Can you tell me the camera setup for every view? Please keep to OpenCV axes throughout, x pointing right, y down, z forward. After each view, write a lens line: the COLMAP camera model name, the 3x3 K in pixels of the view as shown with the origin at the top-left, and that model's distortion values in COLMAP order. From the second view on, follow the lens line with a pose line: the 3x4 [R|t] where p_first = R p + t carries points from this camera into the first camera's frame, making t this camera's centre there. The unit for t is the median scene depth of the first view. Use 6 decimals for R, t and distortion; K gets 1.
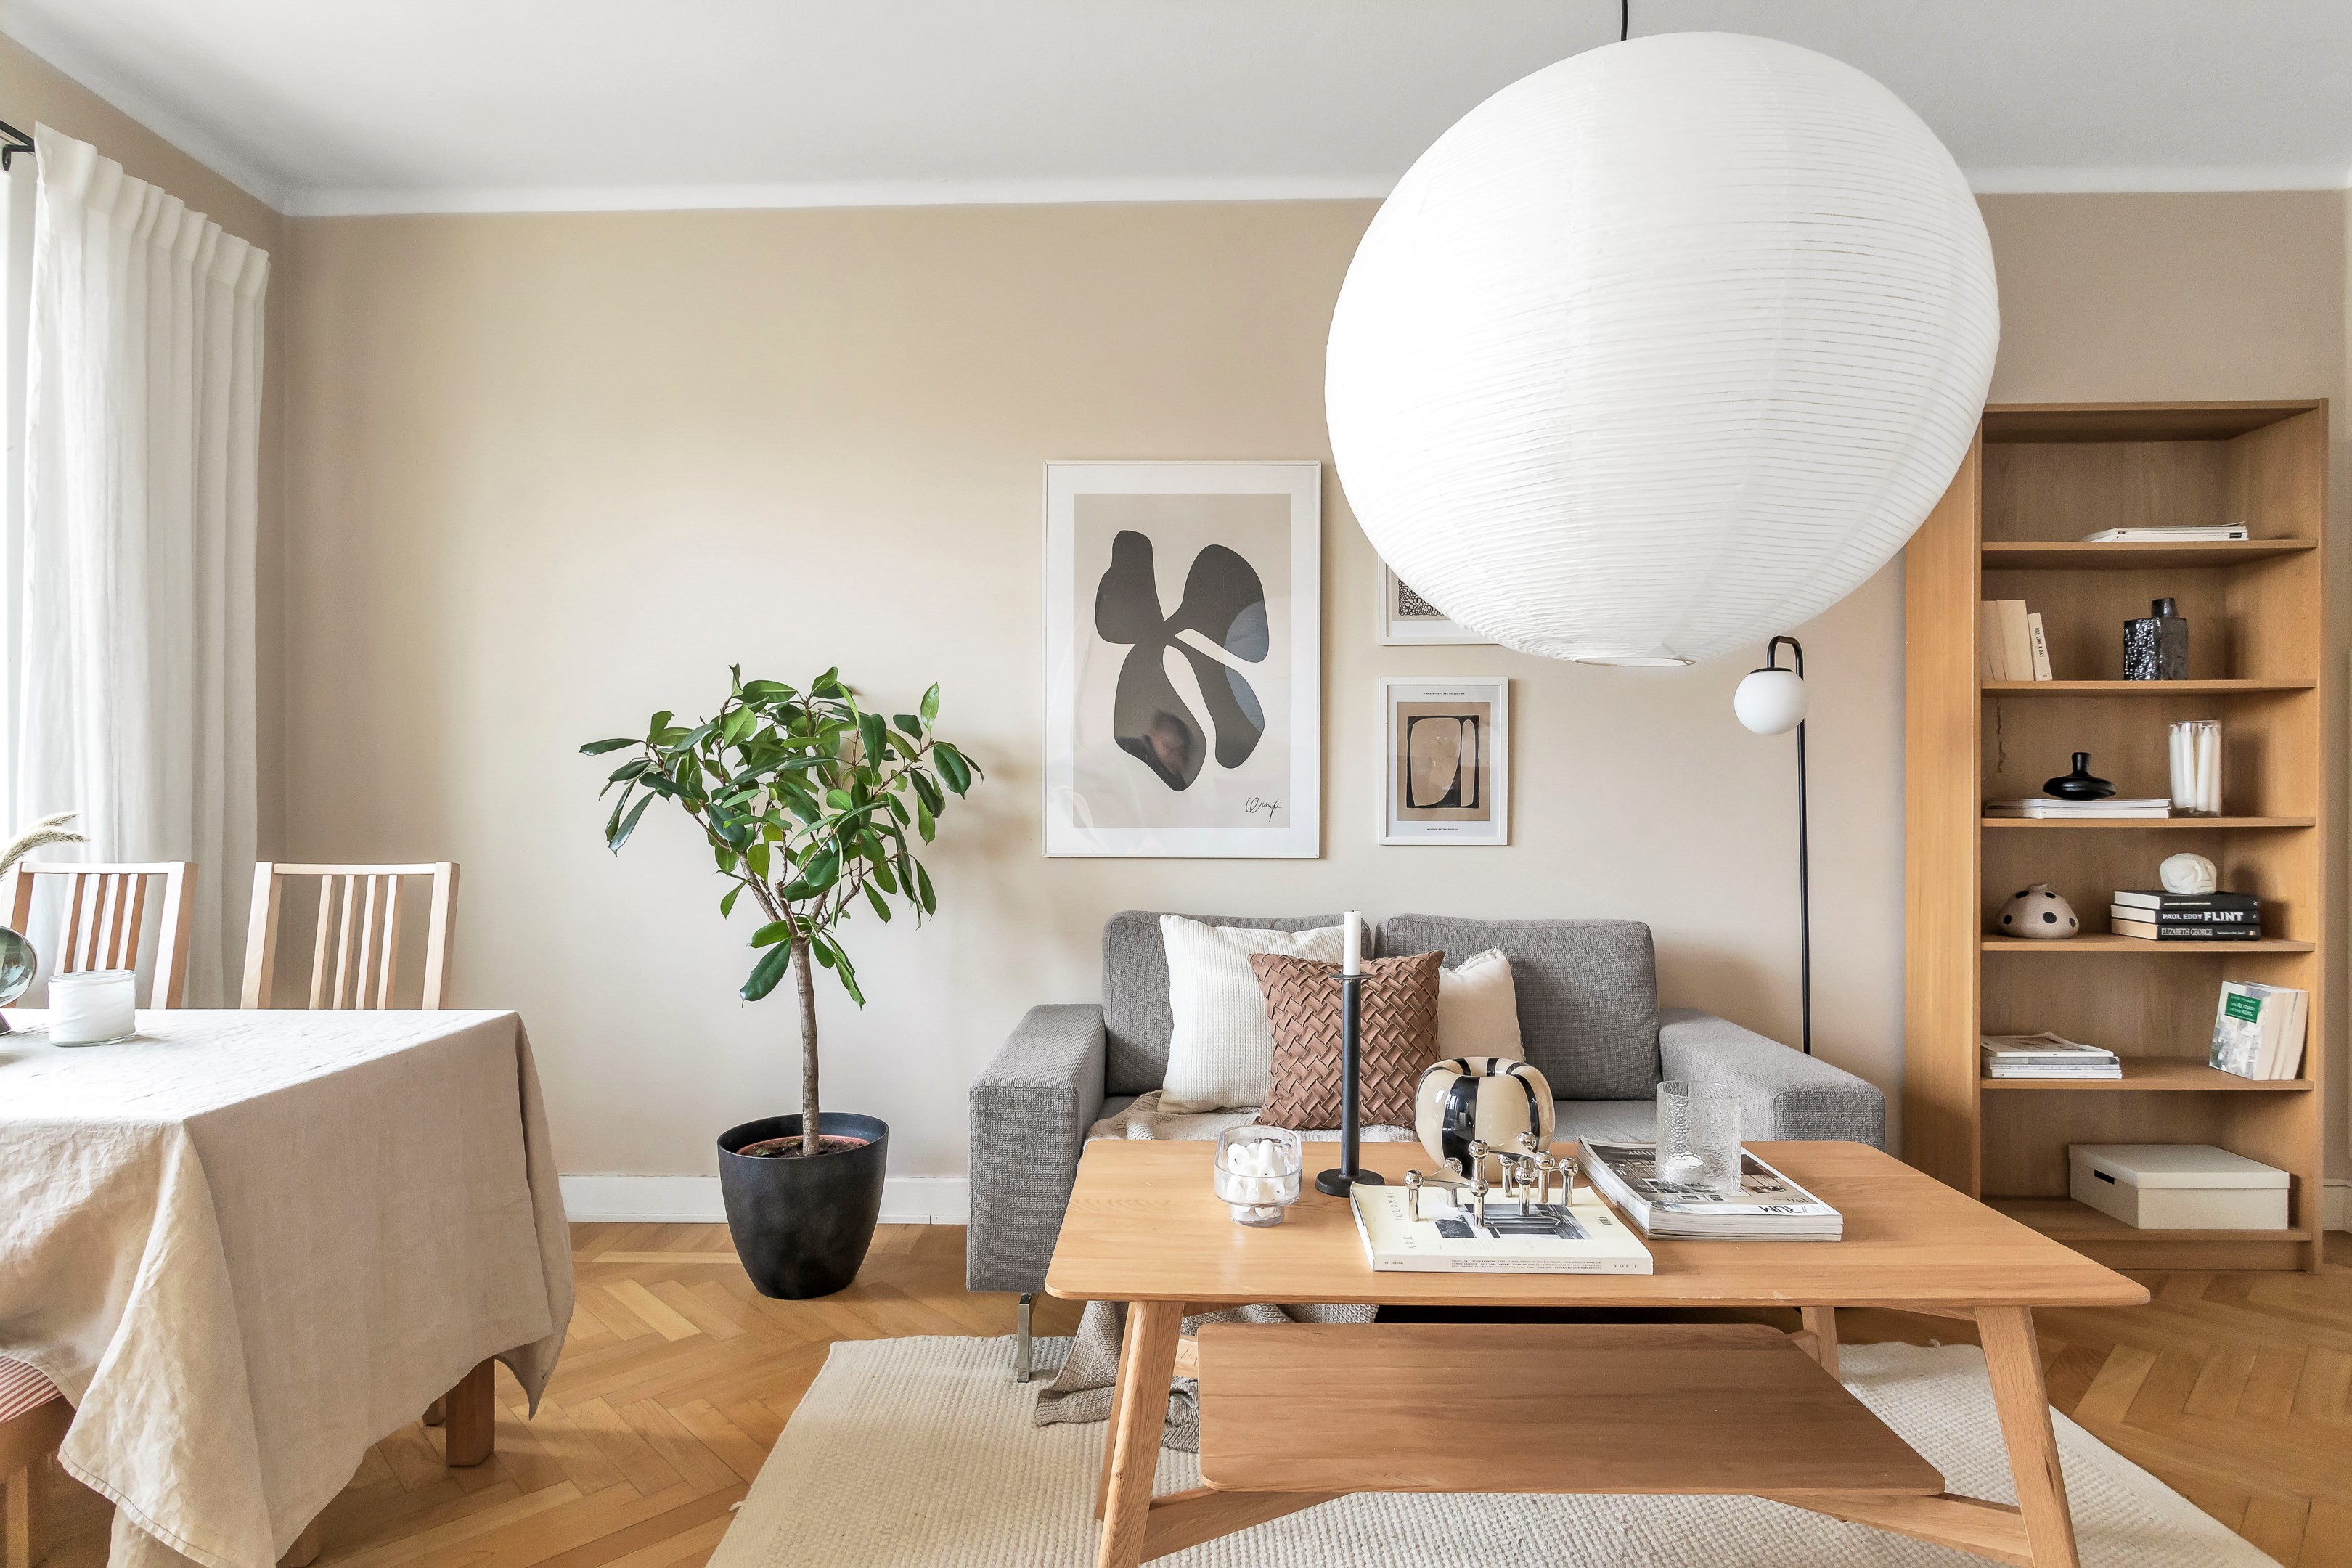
lens RADIAL K [[1283.9, 0, 1176.0], [0, 1283.9, 784.0], [0, 0, 1]] dist [-0.001578, -0.000175]
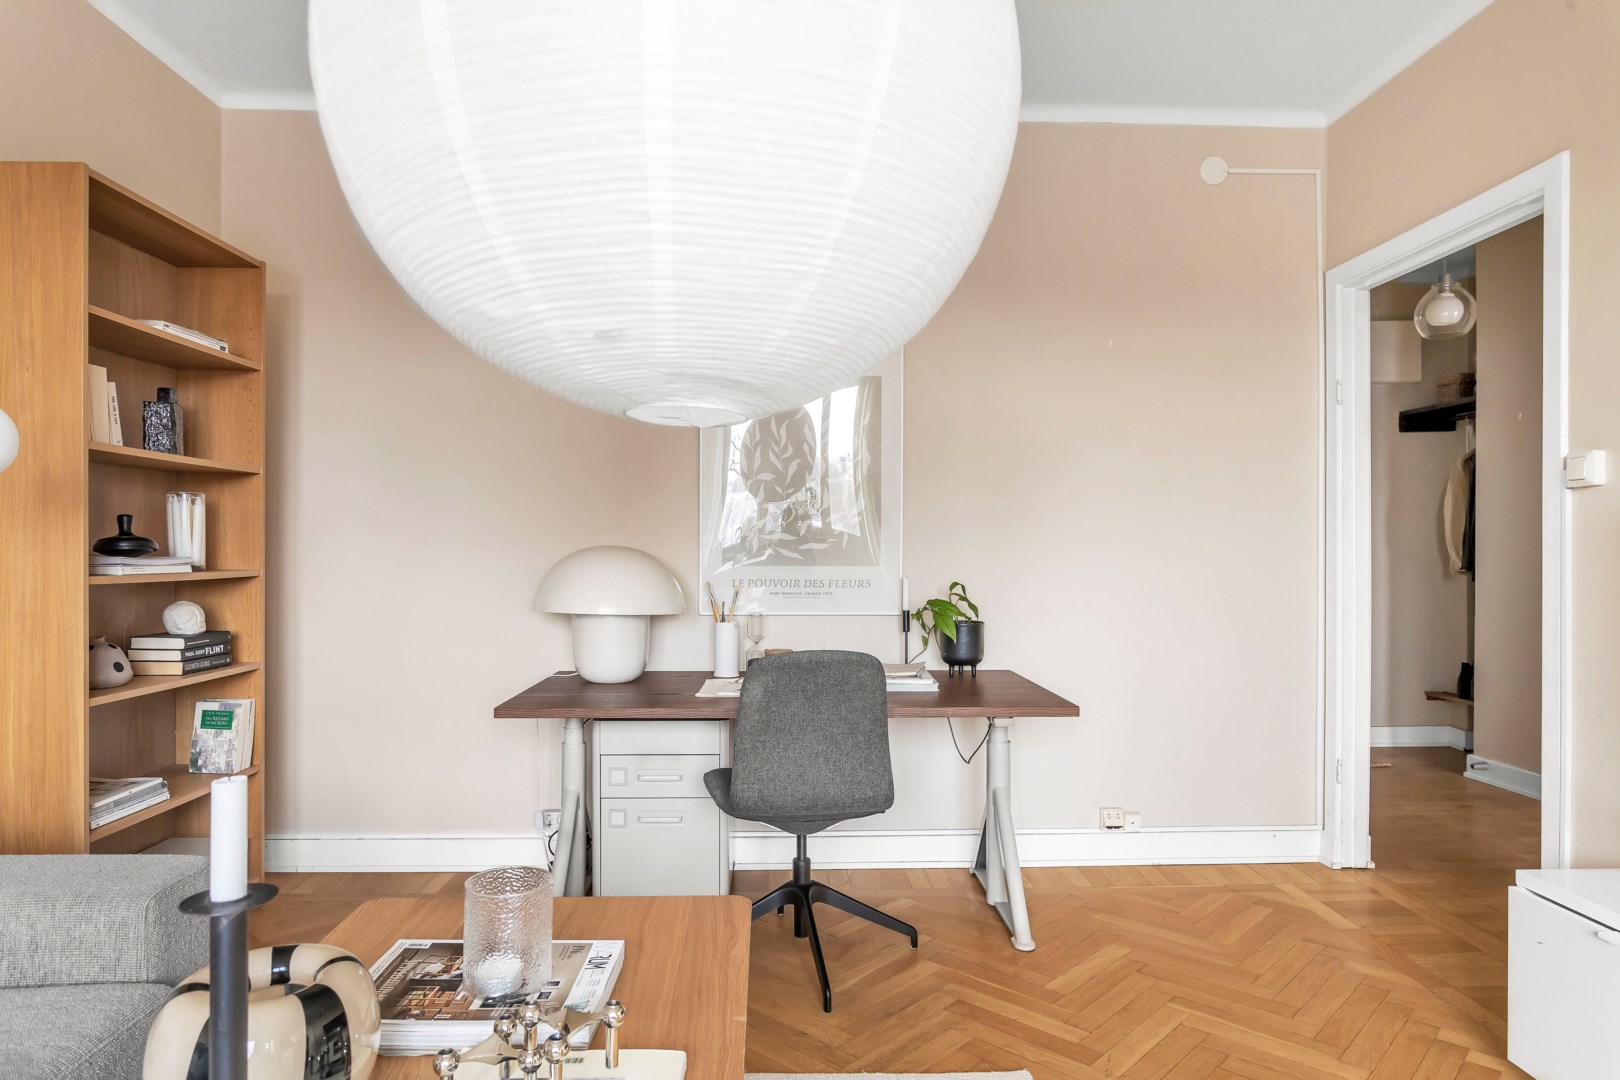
lens RADIAL K [[980.5, 0, 805.6], [0, 980.5, 549.8], [0, 0, 1]] dist [-0.006403, 0.001489]
pose [[-0.057390, 0.002203, 0.998349, -0.170447], [-0.012040, 0.999923, -0.002899, 0.001137], [-0.998279, -0.012186, -0.057359, 0.467977]]
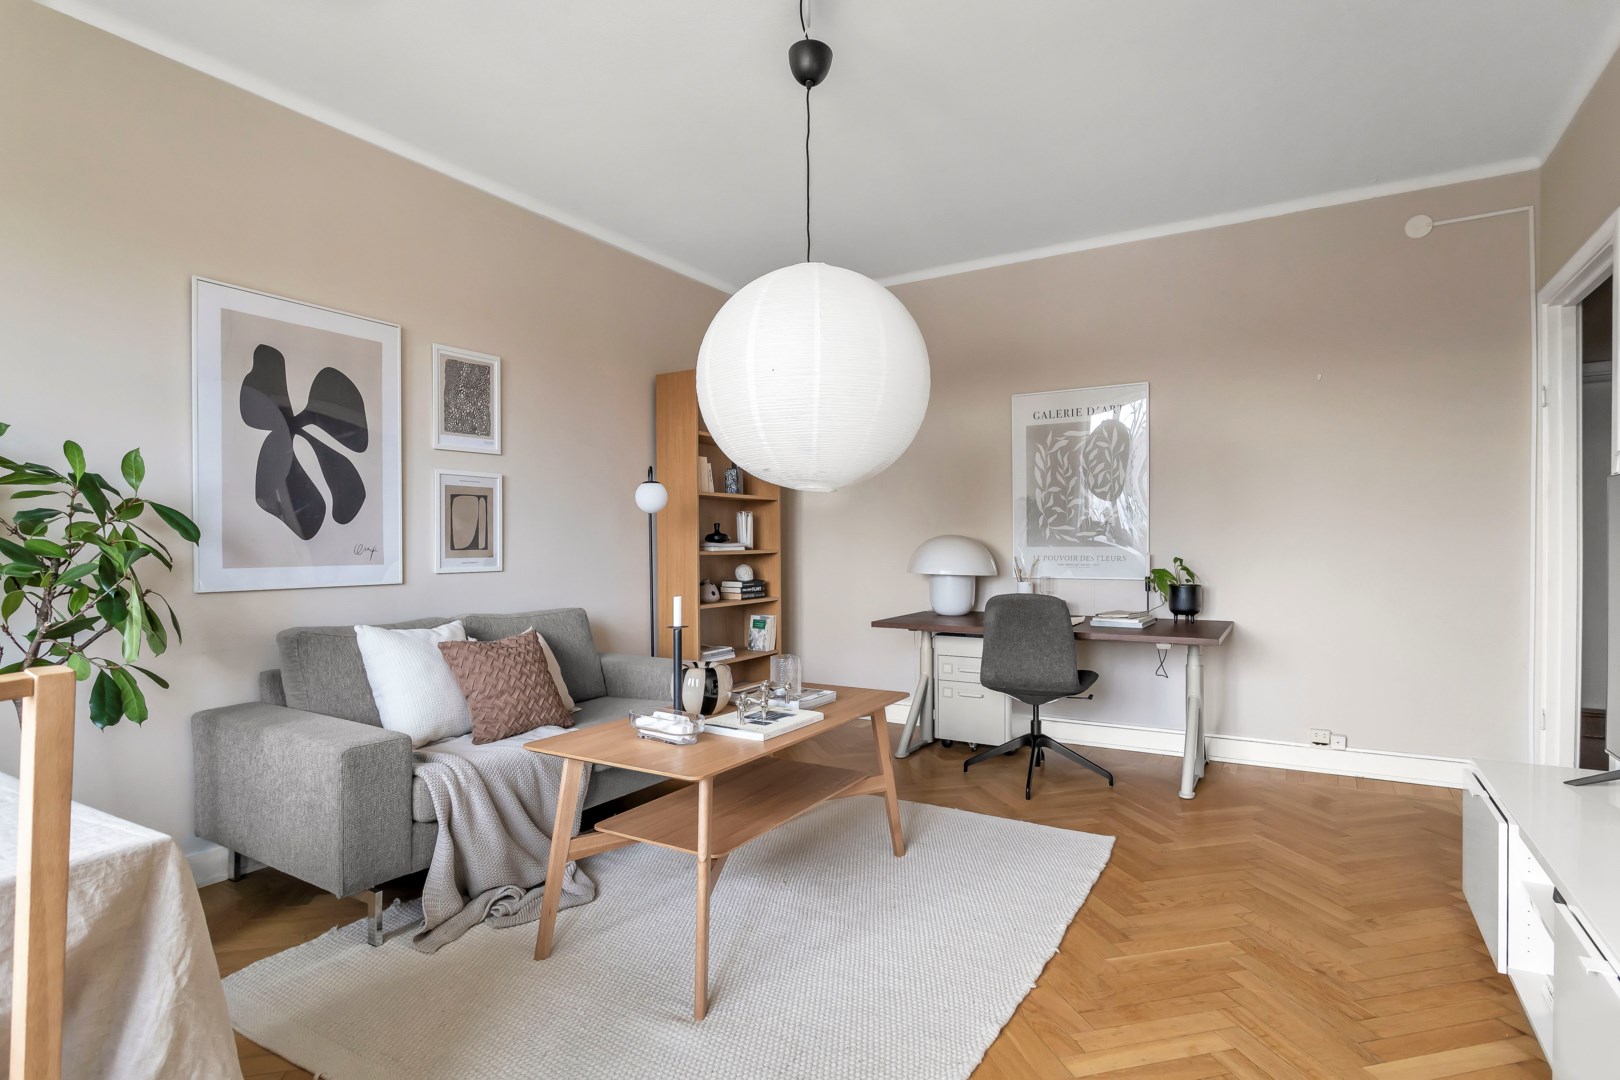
lens RADIAL K [[842.7, 0, 810.0], [0, 842.7, 540.0], [0, 0, 1]] dist [0.002910, 0.000353]
pose [[0.495695, -0.001420, 0.868496, -0.566932], [-0.002584, 0.999992, 0.003109, 0.001187], [-0.868493, -0.003785, 0.495687, 0.080628]]
